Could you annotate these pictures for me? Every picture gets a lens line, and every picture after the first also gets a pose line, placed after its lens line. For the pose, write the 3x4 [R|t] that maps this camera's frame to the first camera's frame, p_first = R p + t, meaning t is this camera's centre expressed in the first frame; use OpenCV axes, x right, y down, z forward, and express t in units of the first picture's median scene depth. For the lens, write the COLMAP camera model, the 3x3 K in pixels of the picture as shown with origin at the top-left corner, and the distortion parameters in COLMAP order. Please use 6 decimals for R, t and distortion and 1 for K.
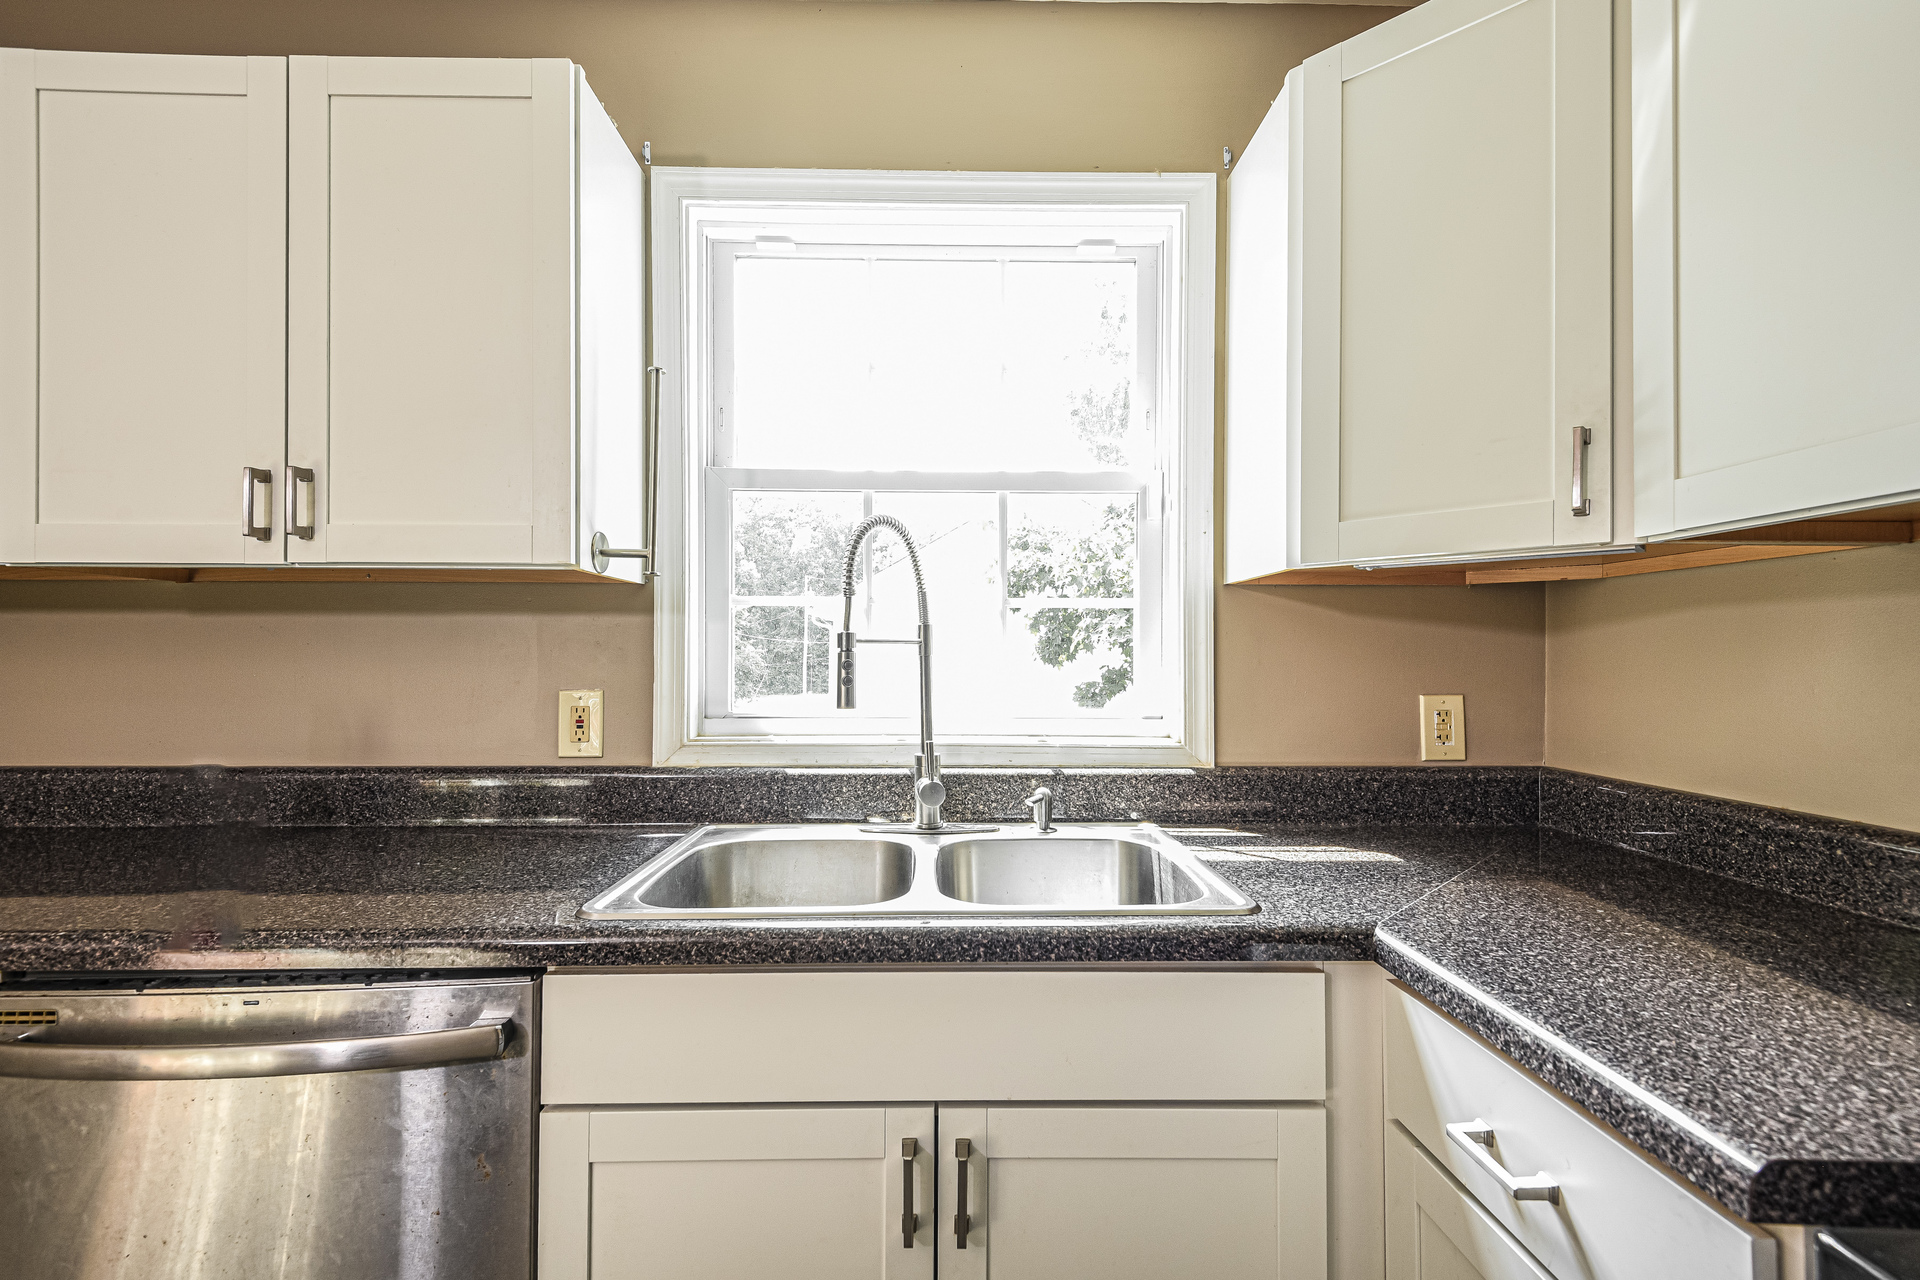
lens RADIAL K [[899.7, 0, 986.7], [0, 899.7, 650.7], [0, 0, 1]] dist [0.036092, -0.014857]
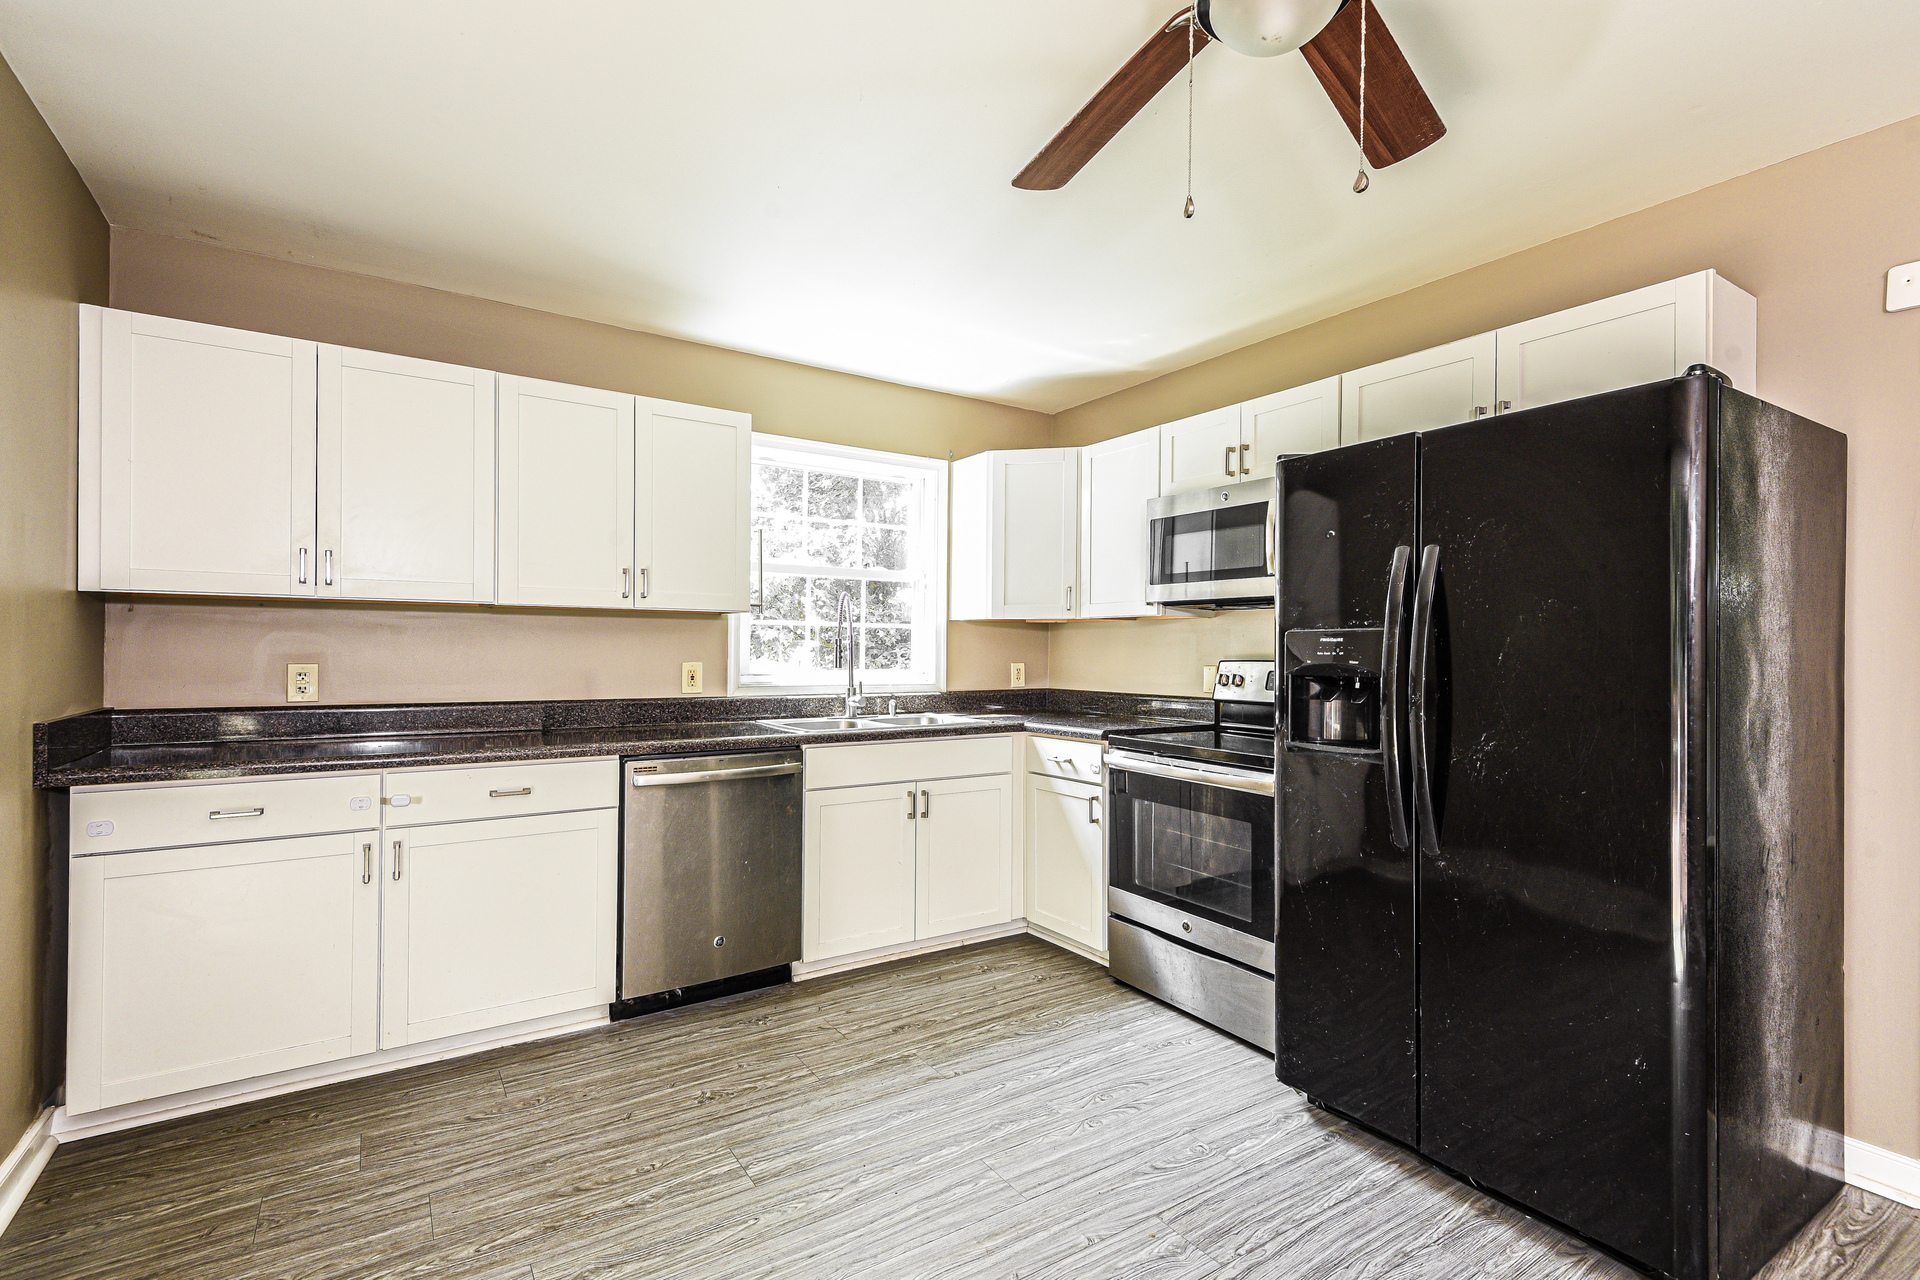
lens RADIAL K [[899.7, 0, 986.7], [0, 899.7, 650.7], [0, 0, 1]] dist [0.036092, -0.014857]
pose [[0.850558, 0.004981, 0.525858, -1.086270], [-0.010256, 0.999922, 0.007118, -0.008143], [-0.525782, -0.011447, 0.850542, -1.350007]]
